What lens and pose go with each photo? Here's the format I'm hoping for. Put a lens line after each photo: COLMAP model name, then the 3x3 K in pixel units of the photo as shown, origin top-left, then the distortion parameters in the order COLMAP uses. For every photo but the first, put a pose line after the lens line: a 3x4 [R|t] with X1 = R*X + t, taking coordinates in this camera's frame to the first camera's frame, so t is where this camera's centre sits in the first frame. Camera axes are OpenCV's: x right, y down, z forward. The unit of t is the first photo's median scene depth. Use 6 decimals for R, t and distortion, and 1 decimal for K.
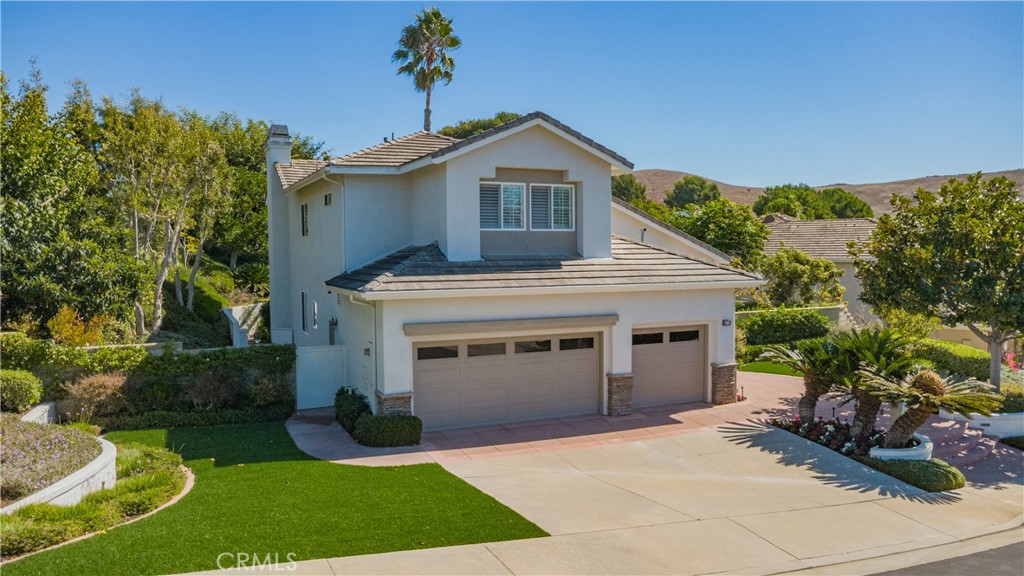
lens RADIAL K [[731.9, 0, 518.0], [0, 731.9, 294.0], [0, 0, 1]] dist [0.030926, -0.040289]
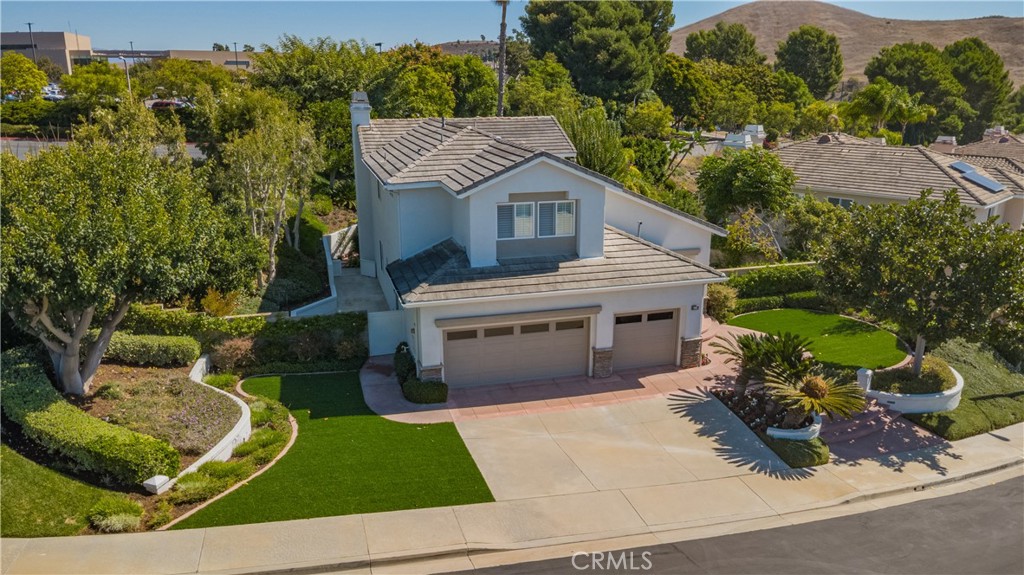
lens RADIAL K [[731.9, 0, 520.2], [0, 731.9, 294.5], [0, 0, 1]] dist [0.030926, -0.040289]
pose [[0.989616, 0.047556, -0.135643, 0.176019], [-0.016422, 0.974912, 0.221985, -0.291702], [0.142797, -0.217452, 0.965569, -0.295104]]
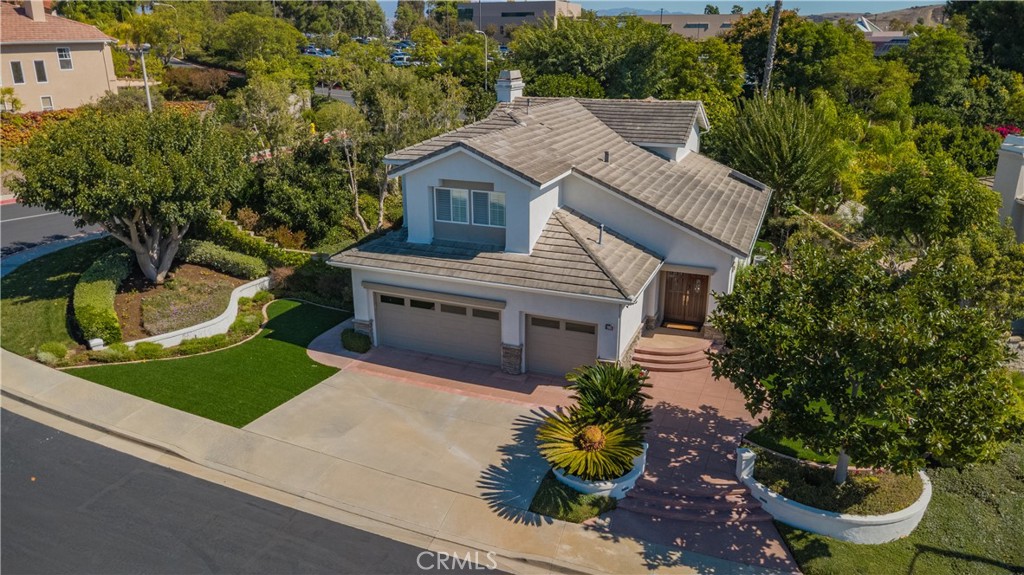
lens RADIAL K [[731.9, 0, 510.3], [0, 731.9, 296.9], [0, 0, 1]] dist [0.030926, -0.040289]
pose [[0.681600, 0.249668, -0.687813, 1.078268], [-0.049676, 0.953609, 0.296921, -0.383317], [0.730036, -0.168214, 0.662383, 0.146880]]
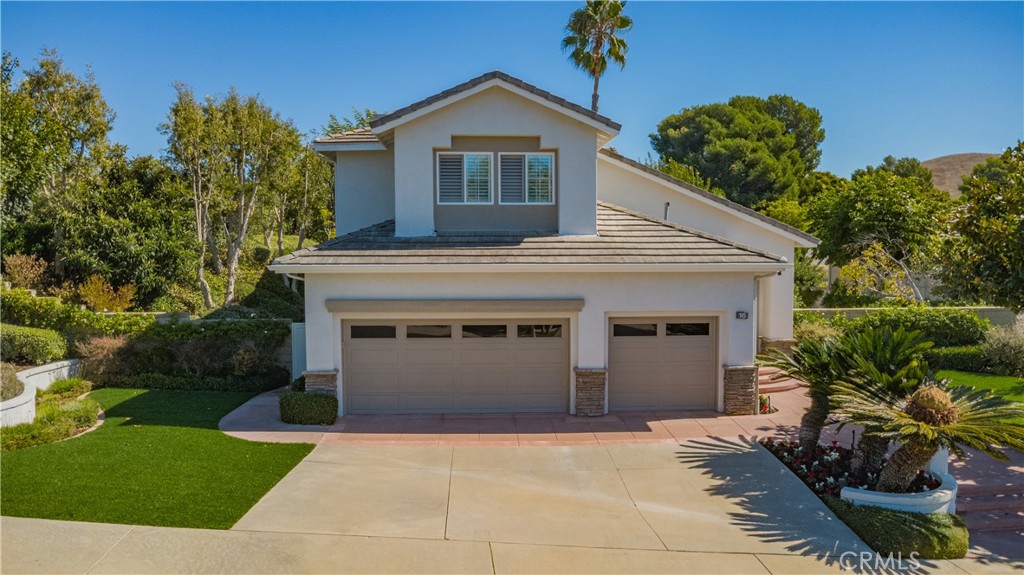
lens RADIAL K [[731.9, 0, 514.4], [0, 731.9, 287.6], [0, 0, 1]] dist [0.030926, -0.040289]
pose [[0.928964, 0.023392, -0.369429, 0.393163], [-0.025372, 0.999678, -0.000500, 0.017504], [0.369299, 0.009837, 0.929259, 0.173989]]
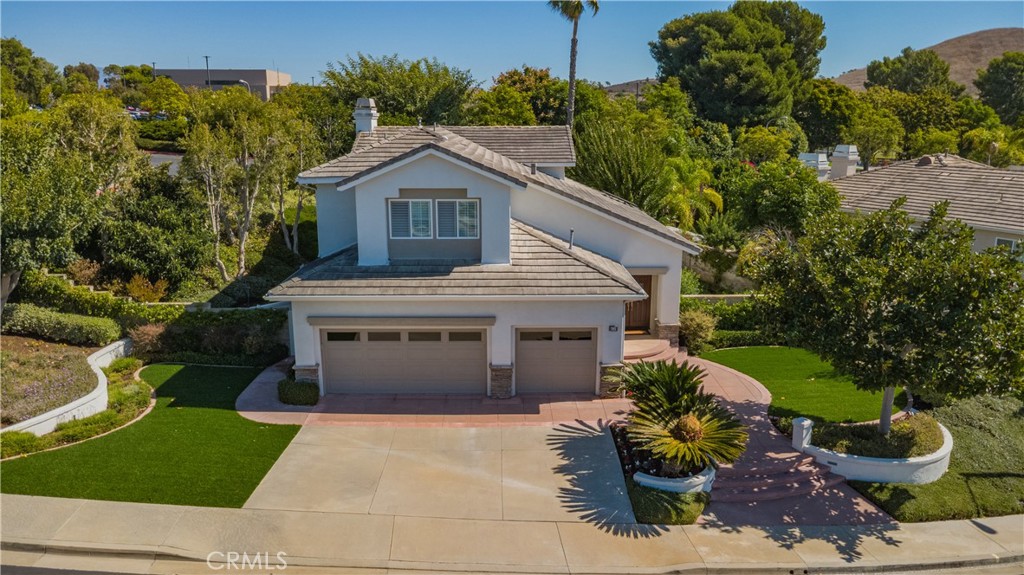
lens RADIAL K [[731.9, 0, 516.1], [0, 731.9, 294.5], [0, 0, 1]] dist [0.030926, -0.040289]
pose [[0.918912, 0.101117, -0.381282, 0.634875], [-0.033335, 0.983035, 0.180364, -0.229463], [0.393052, -0.153028, 0.906693, -0.050953]]
